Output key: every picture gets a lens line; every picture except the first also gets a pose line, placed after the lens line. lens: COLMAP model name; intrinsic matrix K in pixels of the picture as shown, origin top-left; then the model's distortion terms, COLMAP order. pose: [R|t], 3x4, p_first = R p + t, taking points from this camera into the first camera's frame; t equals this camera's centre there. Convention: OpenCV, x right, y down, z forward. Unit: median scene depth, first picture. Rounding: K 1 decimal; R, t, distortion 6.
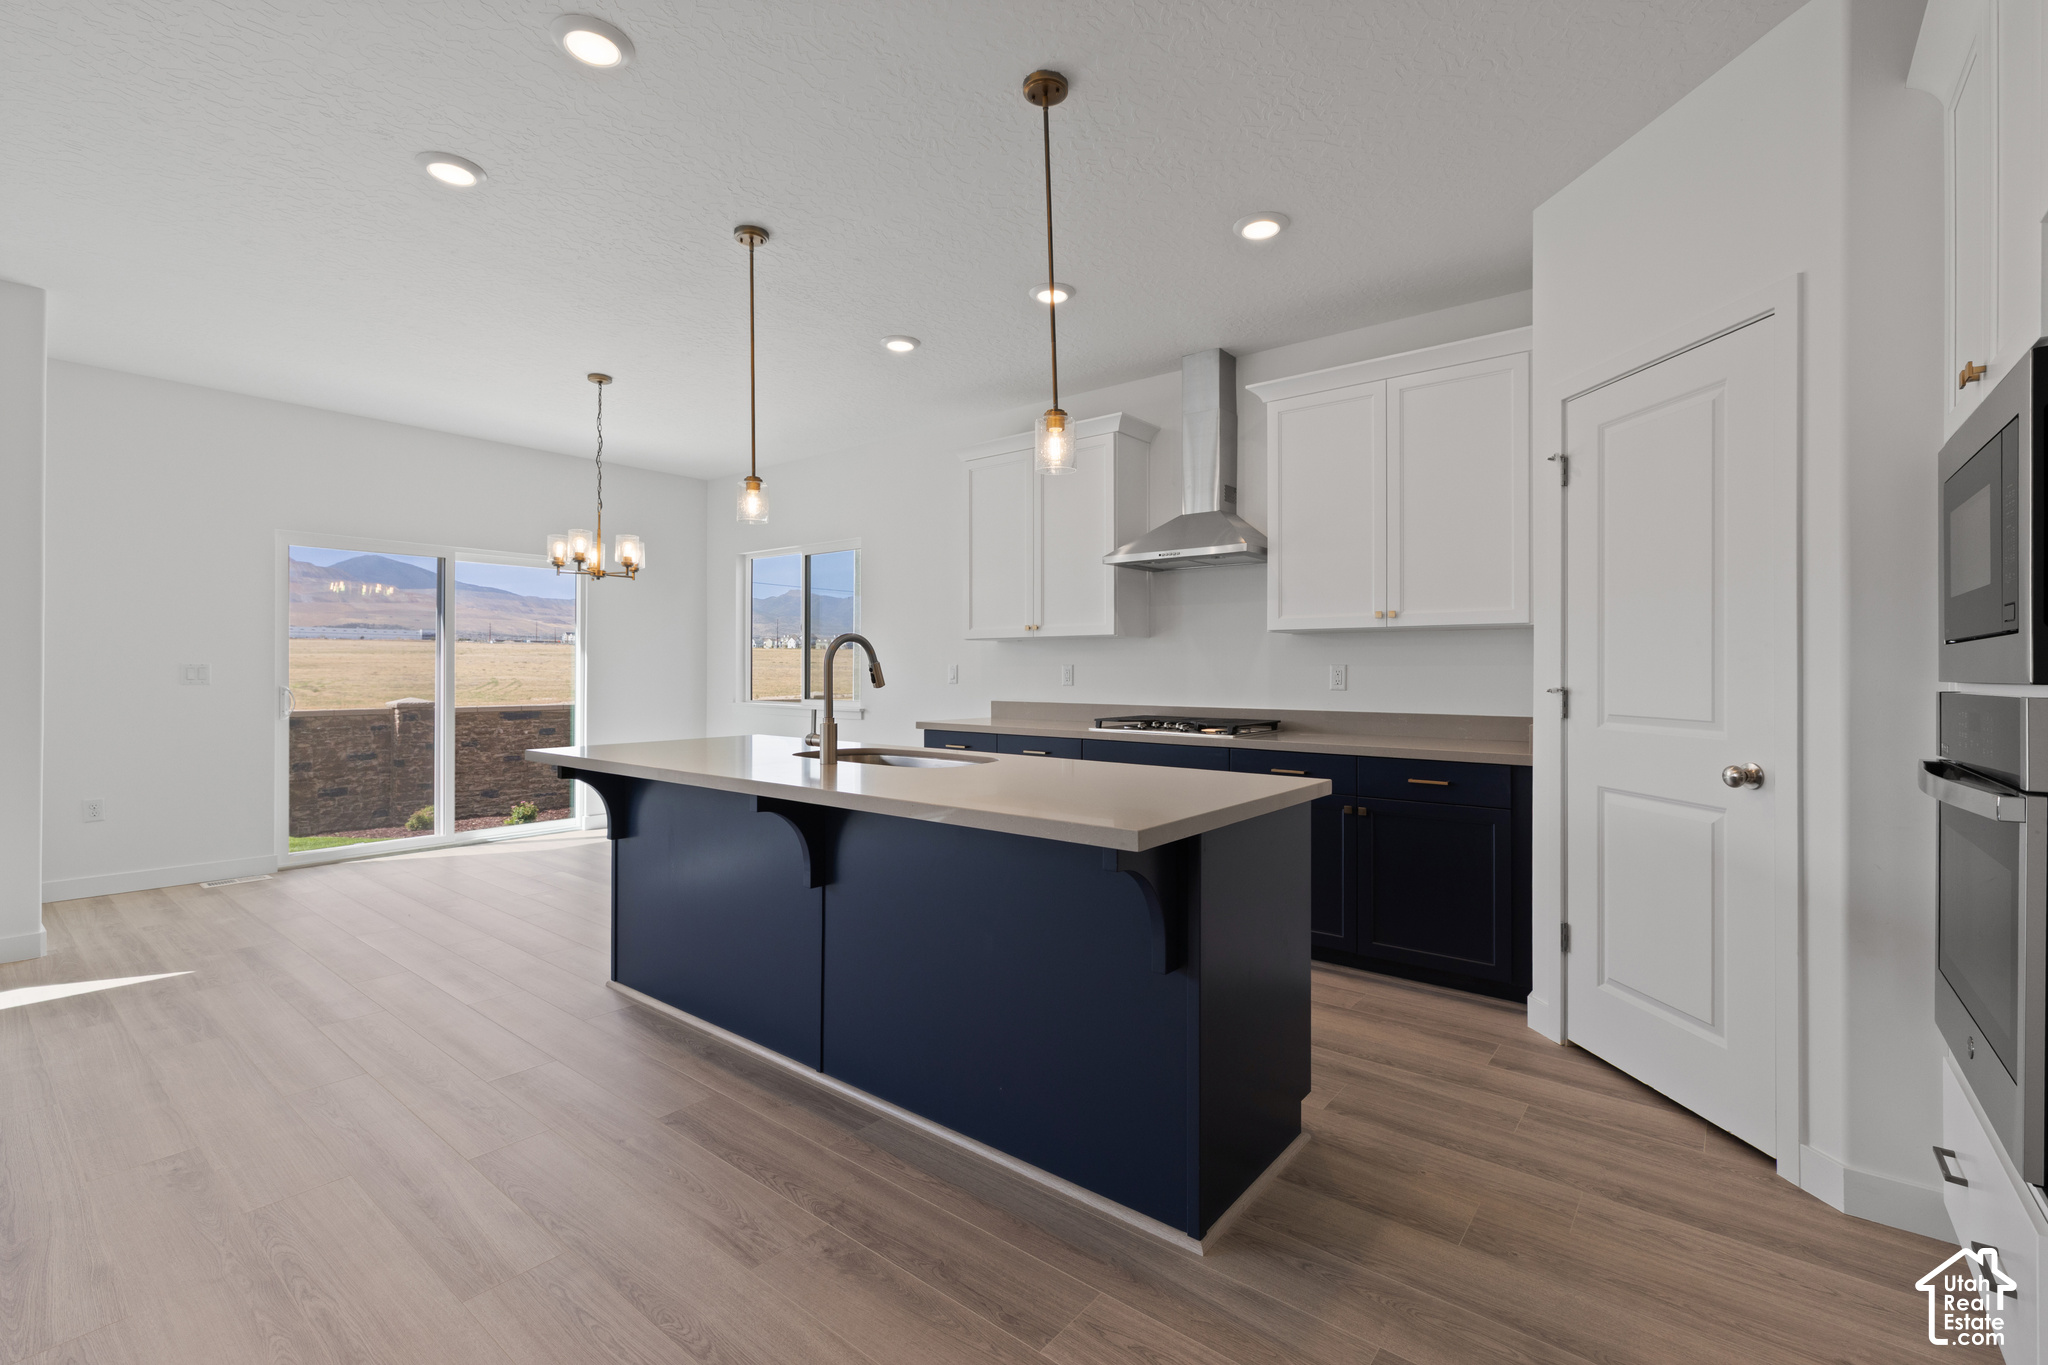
lens RADIAL K [[892.4, 0, 1020.4], [0, 892.4, 673.0], [0, 0, 1]] dist [0.004402, 0.000575]
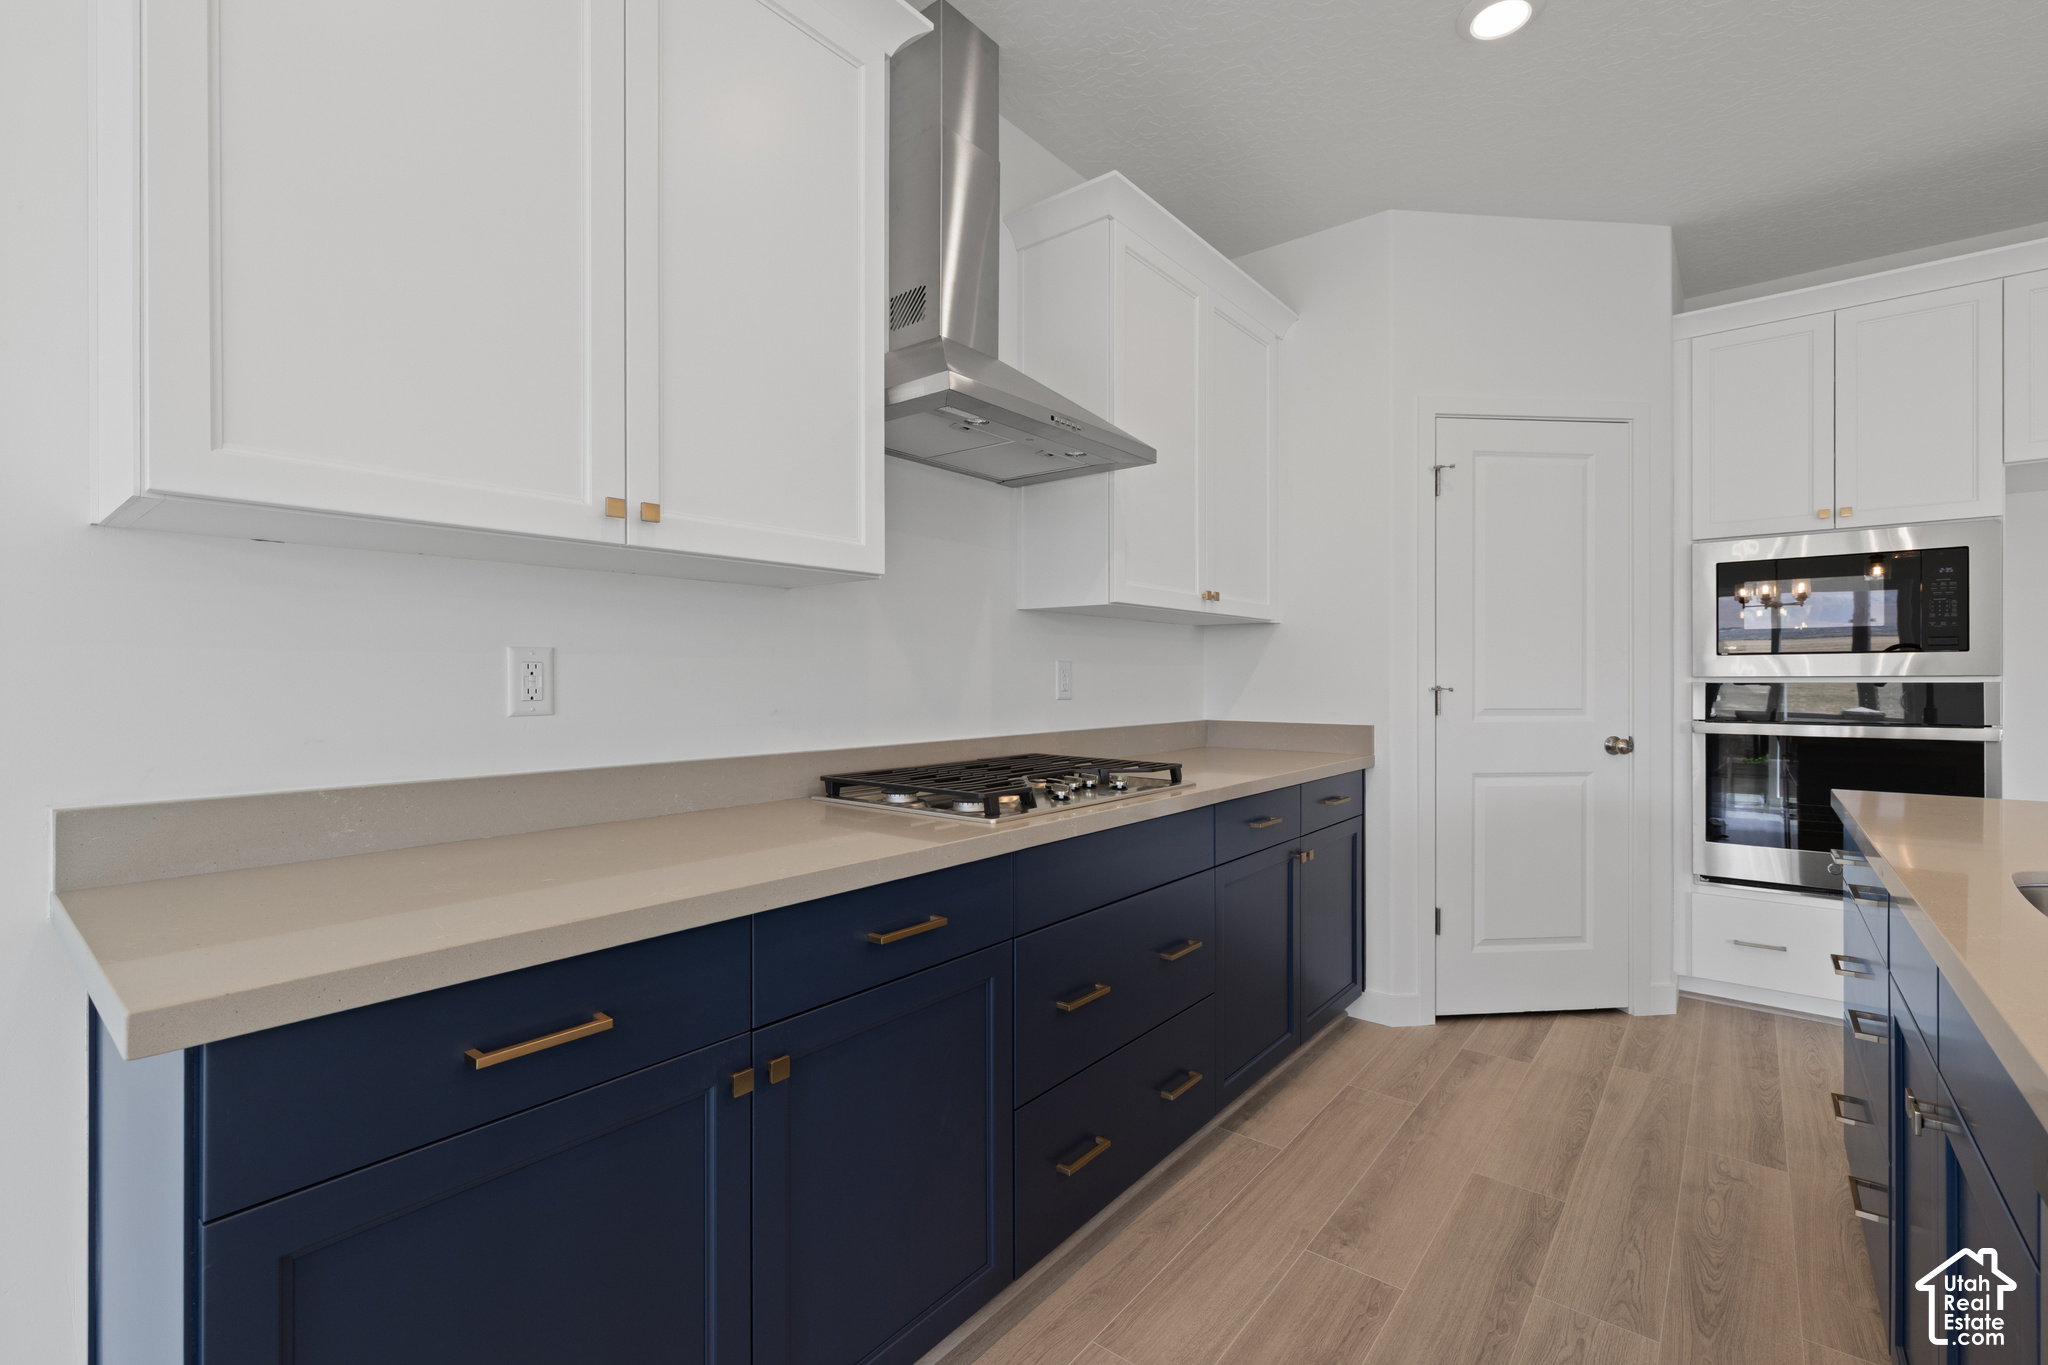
lens RADIAL K [[892.4, 0, 1022.3], [0, 892.4, 684.1], [0, 0, 1]] dist [0.004402, 0.000575]
pose [[-0.001968, -0.007736, 0.999968, -0.391334], [0.004310, 0.999961, 0.007744, 0.002682], [-0.999989, 0.004325, -0.001935, 1.293974]]
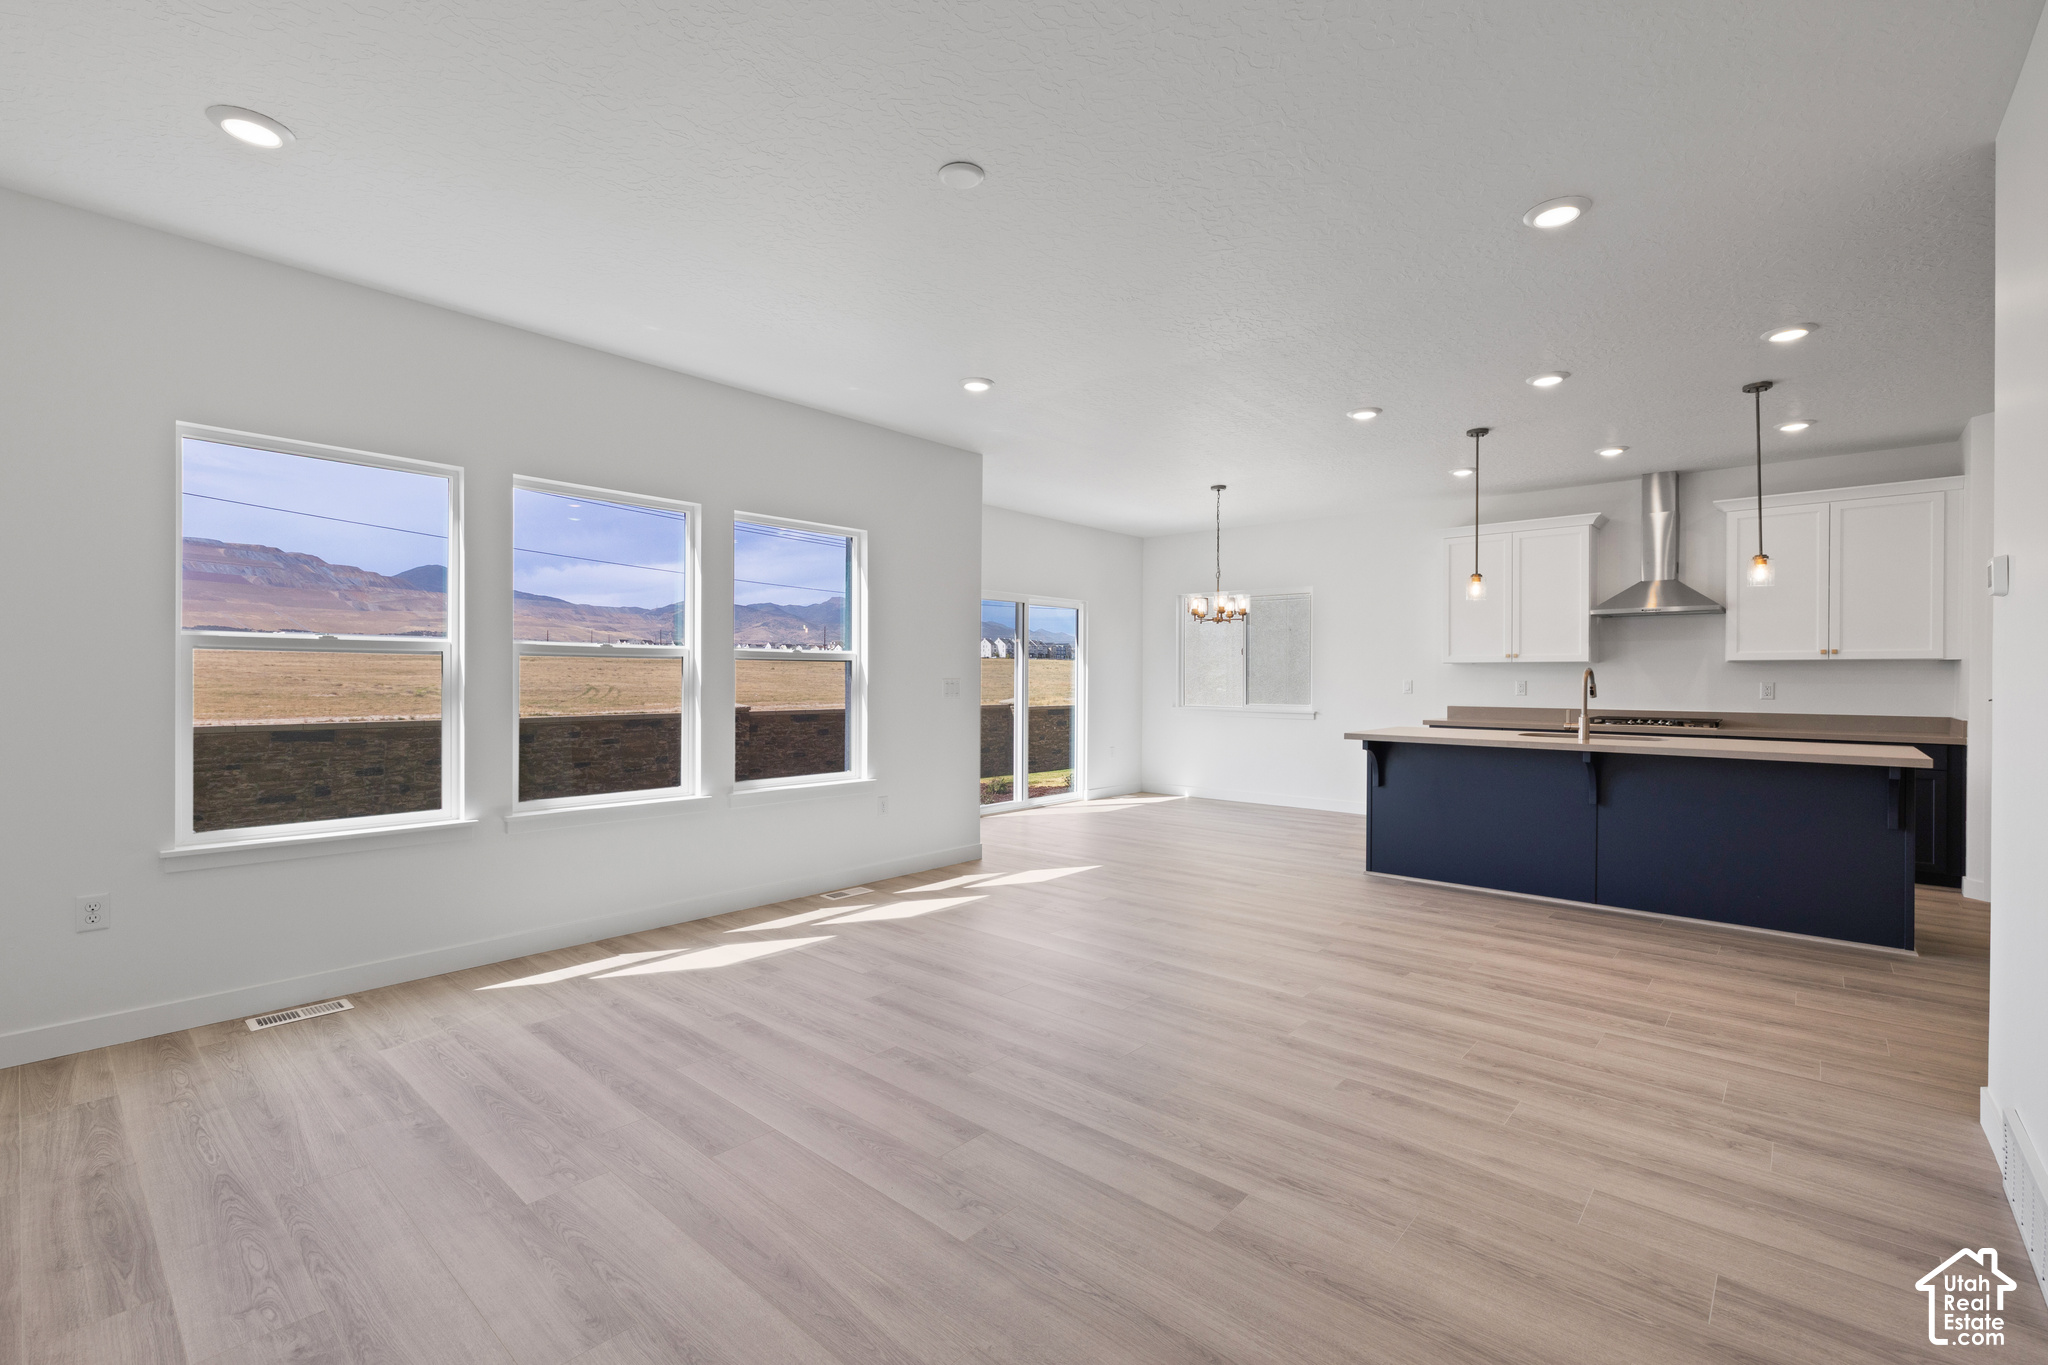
lens RADIAL K [[892.4, 0, 1028.3], [0, 892.4, 676.9], [0, 0, 1]] dist [0.004402, 0.000575]
pose [[0.998977, 0.001796, -0.045181, -1.032853], [-0.001932, 0.999994, -0.002969, -0.014939], [0.045176, 0.003054, 0.998974, -0.714884]]
